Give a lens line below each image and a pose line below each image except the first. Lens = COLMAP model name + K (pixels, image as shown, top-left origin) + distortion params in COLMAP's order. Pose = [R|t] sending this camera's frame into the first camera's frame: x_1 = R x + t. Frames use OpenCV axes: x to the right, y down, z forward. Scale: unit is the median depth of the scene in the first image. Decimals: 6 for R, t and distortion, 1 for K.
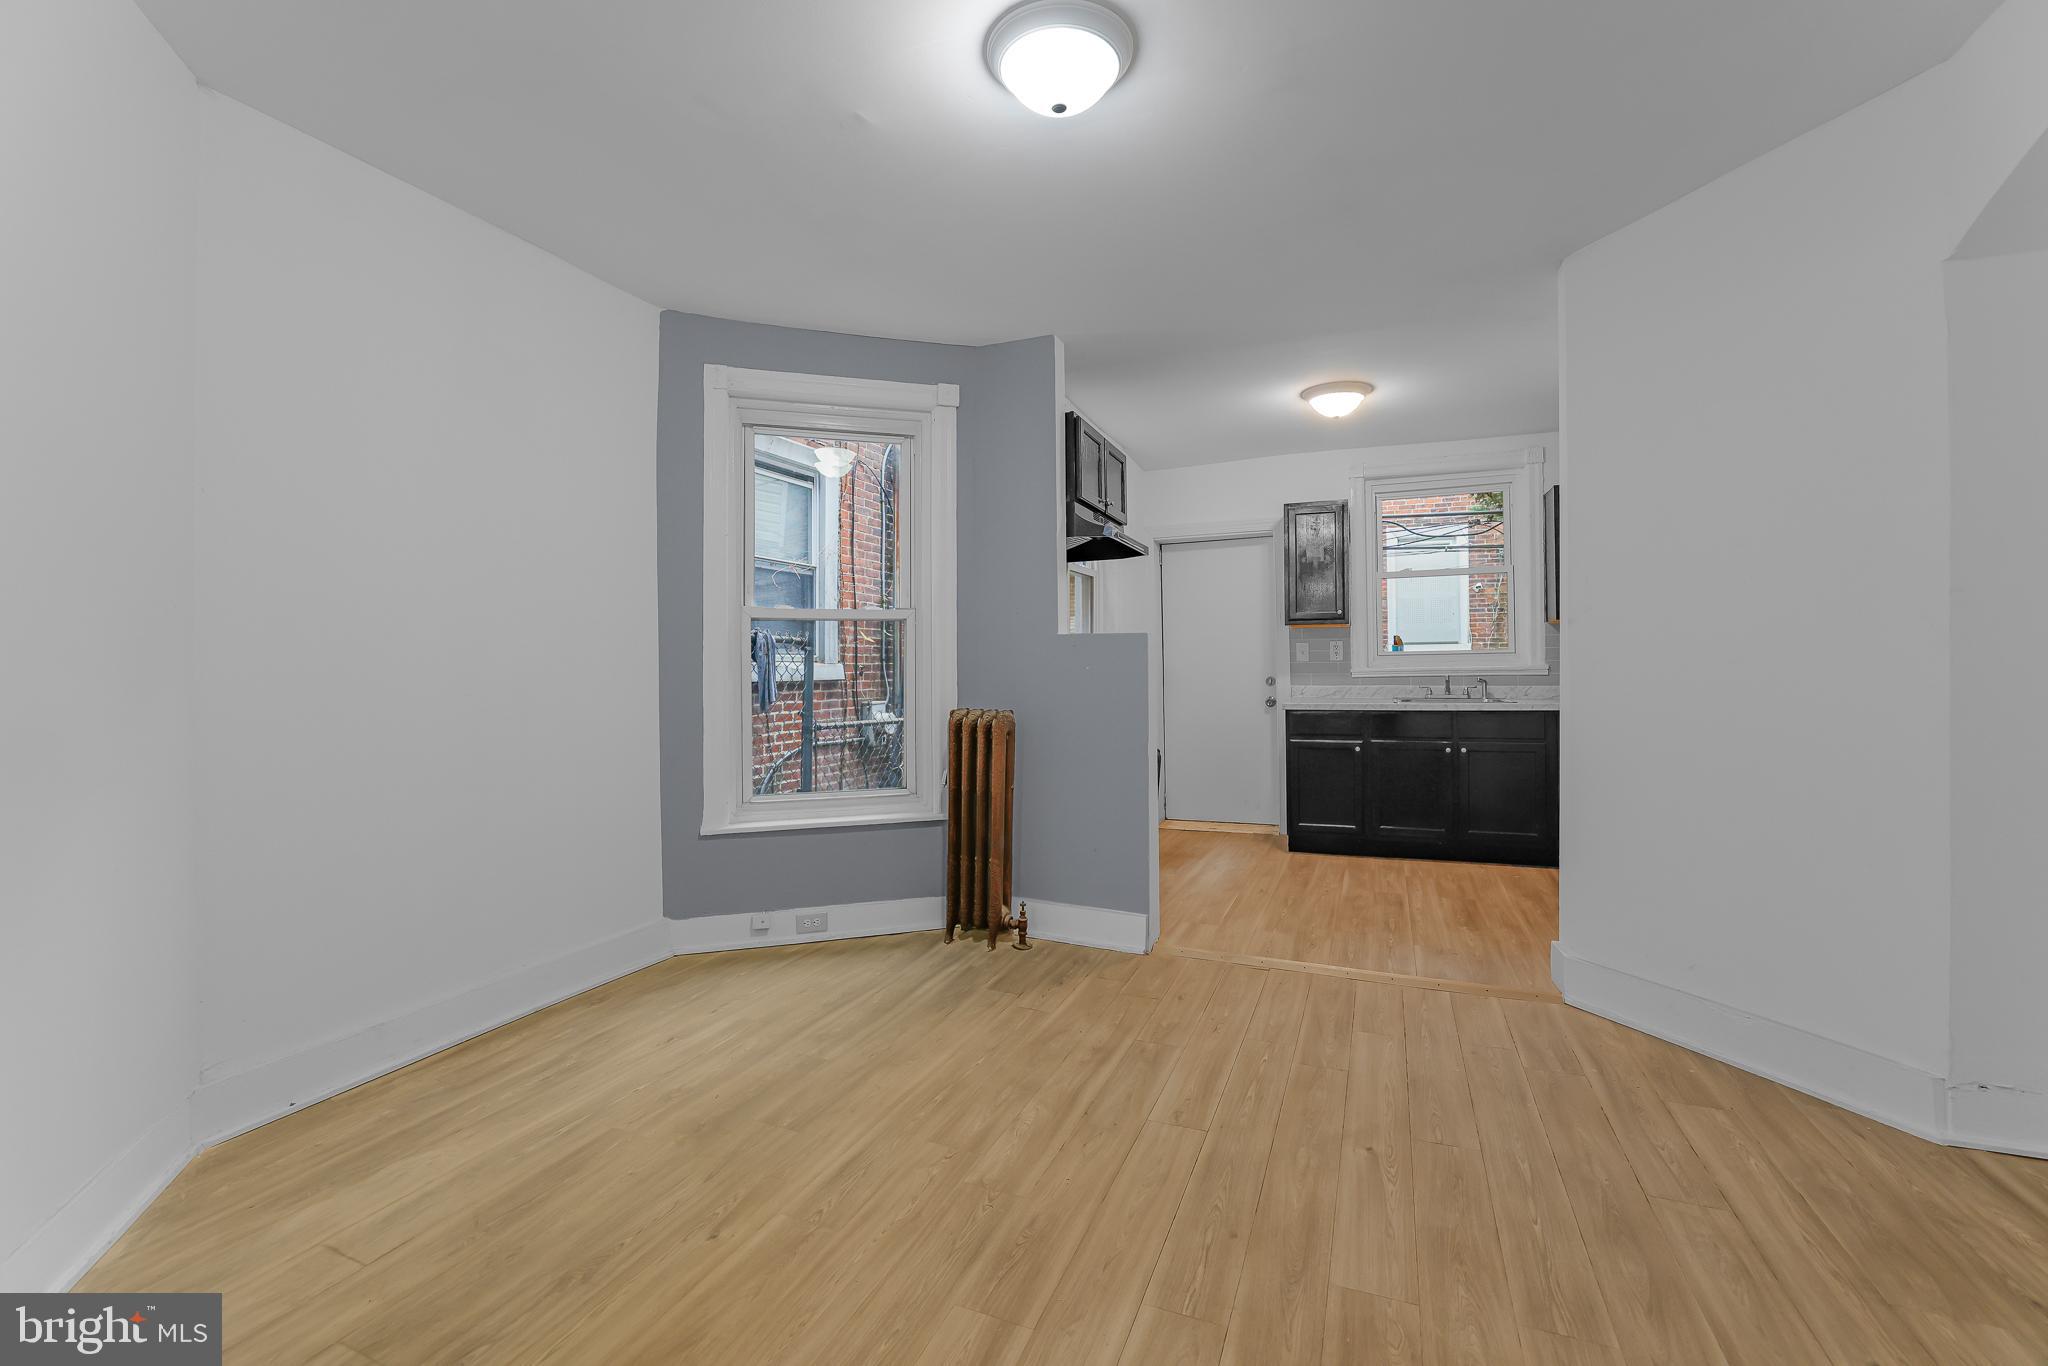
lens RADIAL K [[875.8, 0, 1017.0], [0, 875.8, 671.8], [0, 0, 1]] dist [-0.046531, 0.018335]
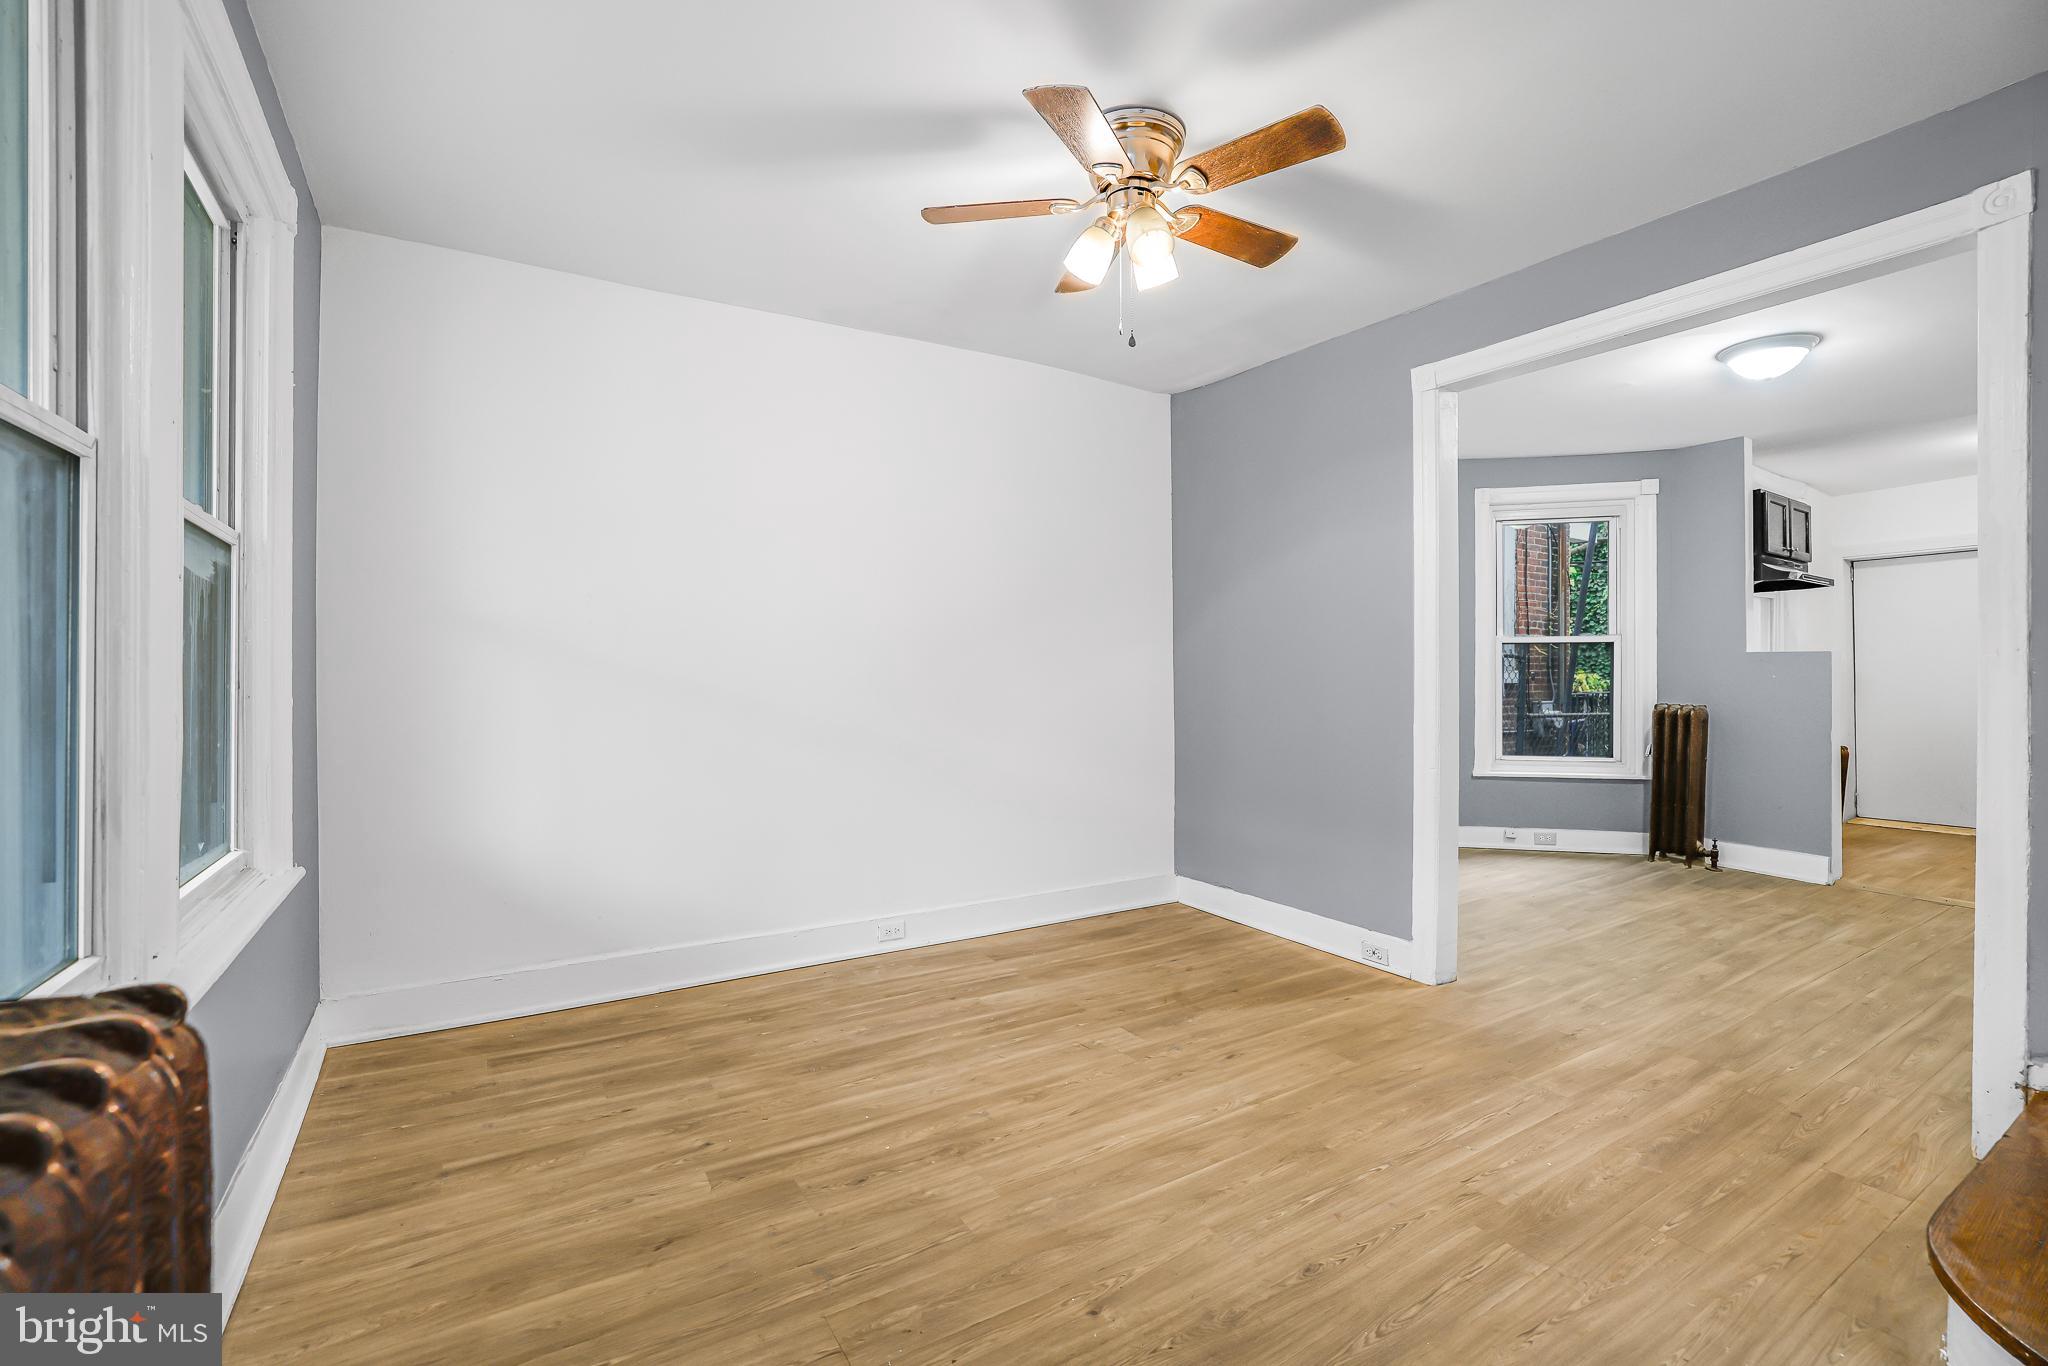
lens RADIAL K [[875.8, 0, 1017.0], [0, 875.8, 671.8], [0, 0, 1]] dist [-0.046531, 0.018335]
pose [[0.812422, 0.006076, -0.583038, -0.104368], [-0.007558, 0.999971, -0.000110, -0.002729], [0.583021, 0.004495, 0.812445, -0.793010]]
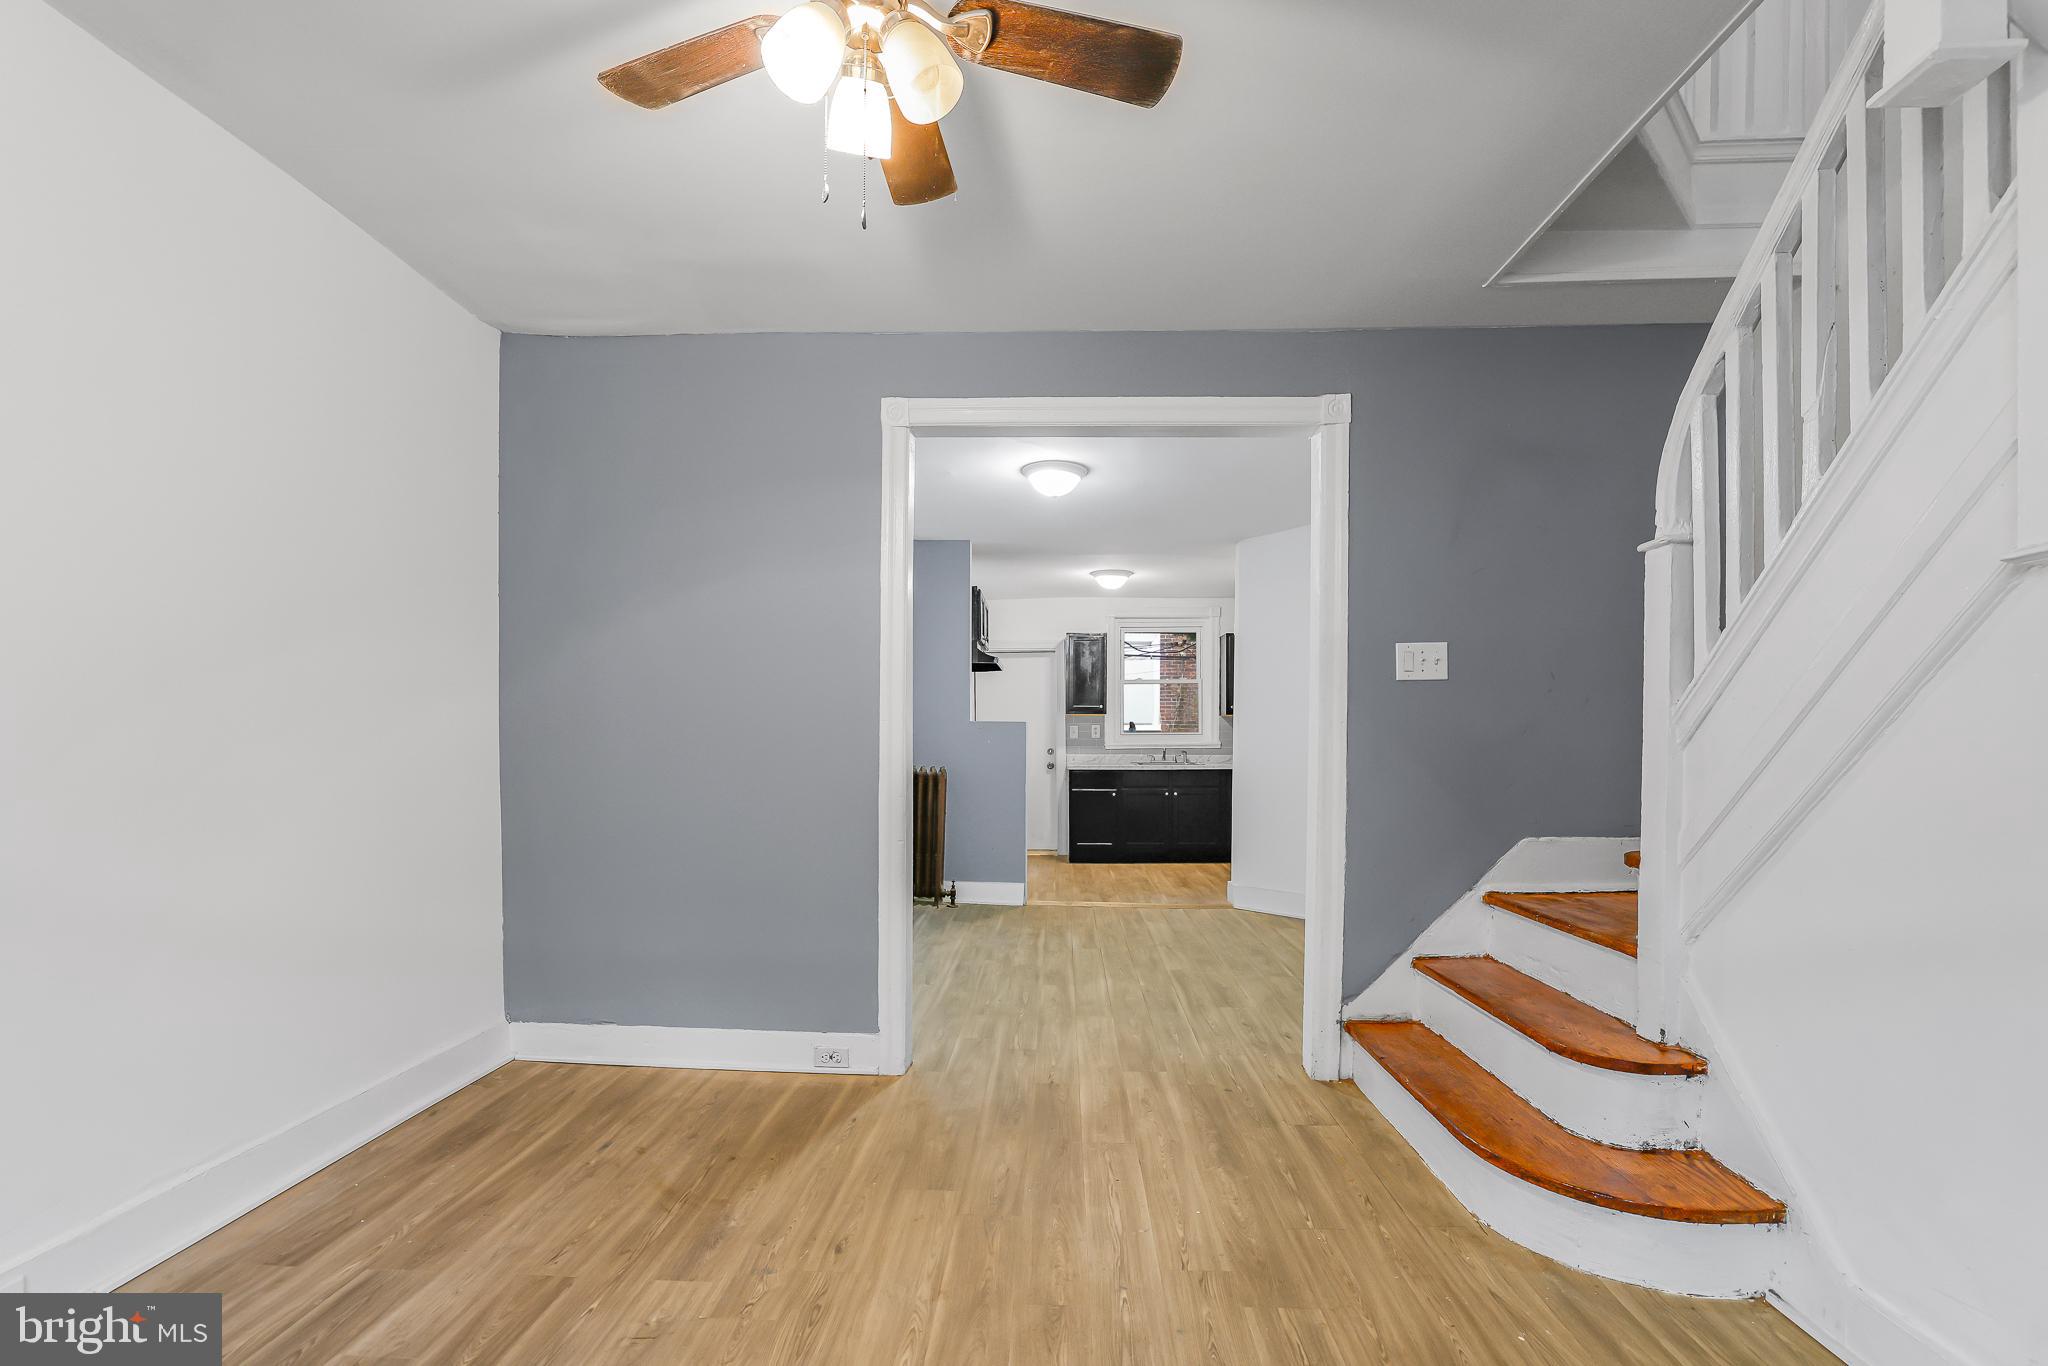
lens RADIAL K [[905.7, 0, 1017.1], [0, 905.7, 743.5], [0, 0, 1]] dist [-0.048755, 0.021124]
pose [[0.939350, 0.011306, 0.342772, -0.462986], [-0.011270, 0.999934, -0.002098, 0.003004], [-0.342774, -0.001892, 0.939416, -0.660072]]
